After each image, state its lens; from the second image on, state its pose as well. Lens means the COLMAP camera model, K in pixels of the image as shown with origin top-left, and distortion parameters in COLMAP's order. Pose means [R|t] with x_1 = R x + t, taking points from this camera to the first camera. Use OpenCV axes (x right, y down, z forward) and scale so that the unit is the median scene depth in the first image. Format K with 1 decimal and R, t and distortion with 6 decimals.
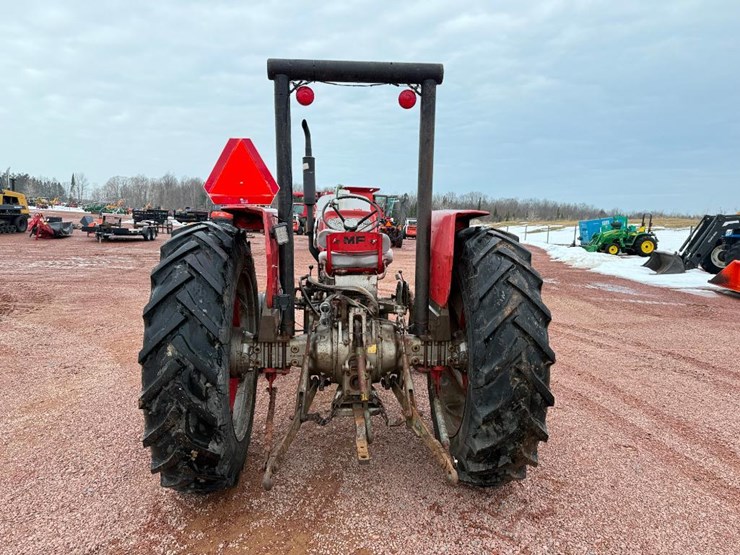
lens RADIAL K [[518.3, 0, 370.0], [0, 518.3, 273.3], [0, 0, 1]] dist [0.138925, -0.200641]
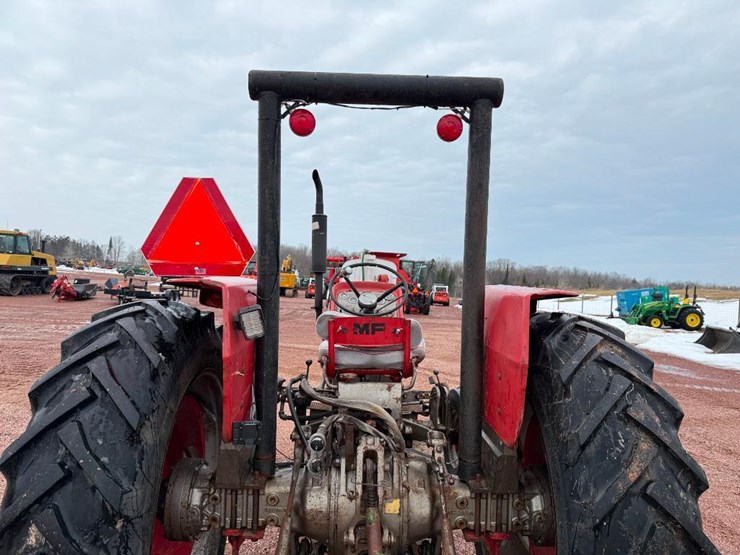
lens RADIAL K [[515.9, 0, 370.9], [0, 515.9, 279.1], [0, 0, 1]] dist [0.096396, -0.135846]
pose [[0.998638, 0.015442, -0.049828, 0.004748], [-0.020899, 0.993609, -0.110929, -0.055596], [0.047797, 0.111819, 0.992578, 0.336888]]
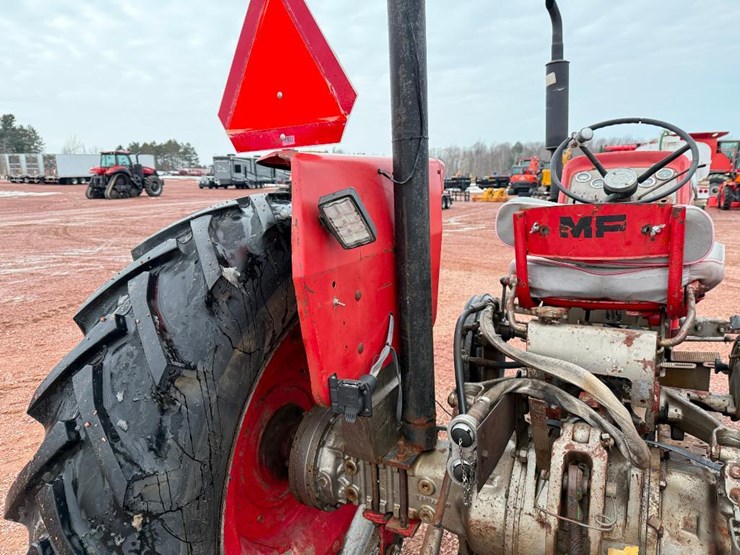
lens RADIAL K [[519.9, 0, 365.6], [0, 519.9, 277.6], [0, 0, 1]] dist [0.033933, -0.049595]
pose [[0.835178, 0.051919, -0.547524, 0.039590], [-0.010583, 0.996867, 0.078385, -0.057426], [0.549878, -0.059671, 0.833111, 0.631449]]
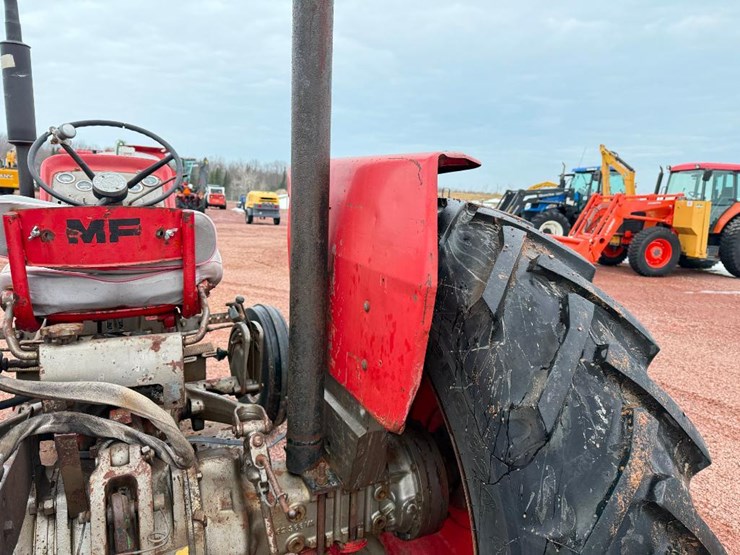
lens RADIAL K [[519.2, 0, 372.4], [0, 519.2, 273.2], [0, 0, 1]] dist [0.055205, -0.067367]
pose [[0.930311, -0.037327, 0.364866, 0.005752], [0.016423, 0.998049, 0.060230, -0.056263], [-0.366403, -0.050040, 0.929110, 0.644924]]
